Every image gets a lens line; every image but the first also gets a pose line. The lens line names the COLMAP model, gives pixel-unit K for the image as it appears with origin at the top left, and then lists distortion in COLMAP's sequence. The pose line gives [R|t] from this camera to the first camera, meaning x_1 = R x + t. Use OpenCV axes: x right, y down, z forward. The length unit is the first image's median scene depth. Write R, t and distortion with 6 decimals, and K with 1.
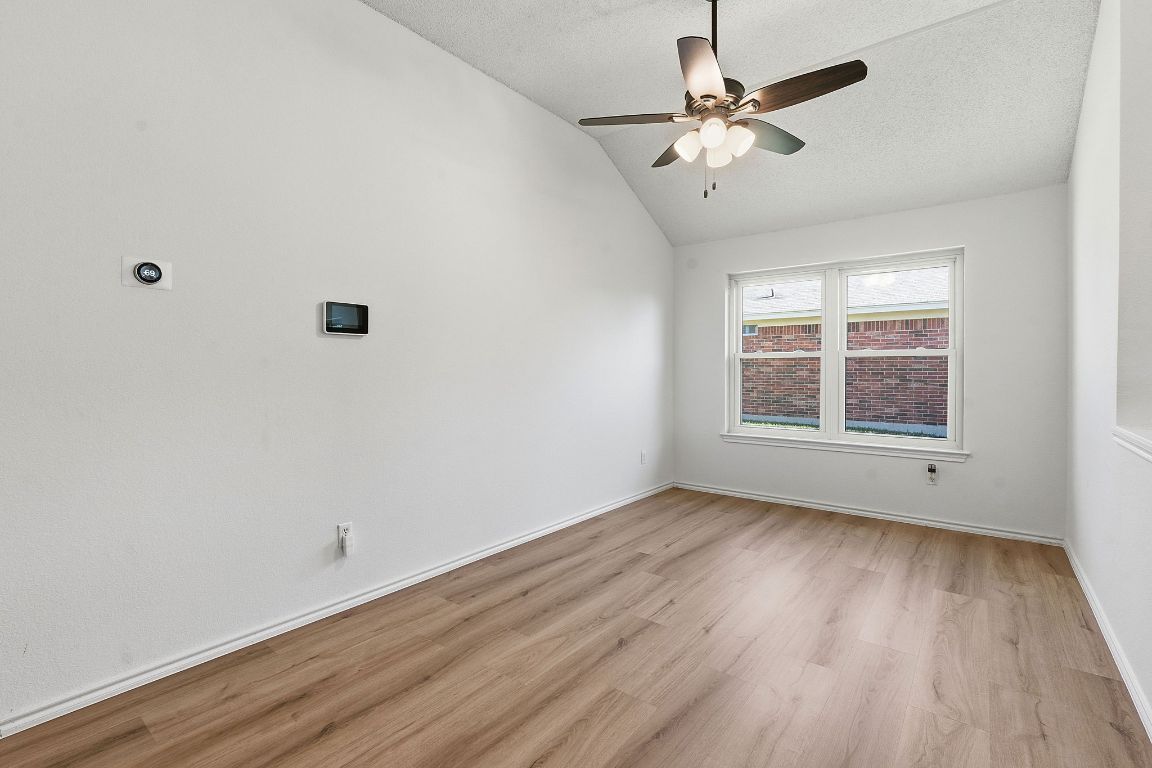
lens RADIAL K [[515.4, 0, 576.8], [0, 515.4, 375.9], [0, 0, 1]] dist [-0.002214, 0.003260]
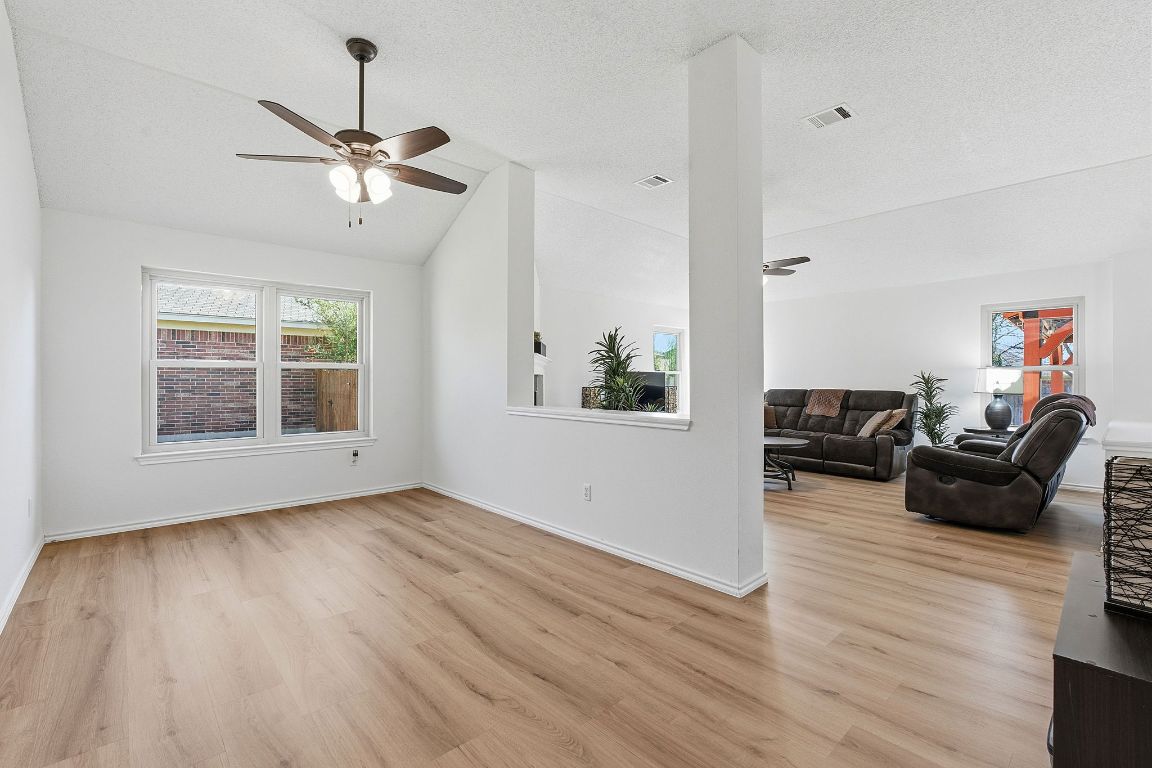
lens RADIAL K [[515.4, 0, 574.4], [0, 515.4, 384.2], [0, 0, 1]] dist [-0.002214, 0.003260]
pose [[0.155455, -0.000788, 0.987843, -0.501950], [0.008133, 0.999967, -0.000483, 0.006125], [-0.987810, 0.008109, 0.155456, 0.219401]]
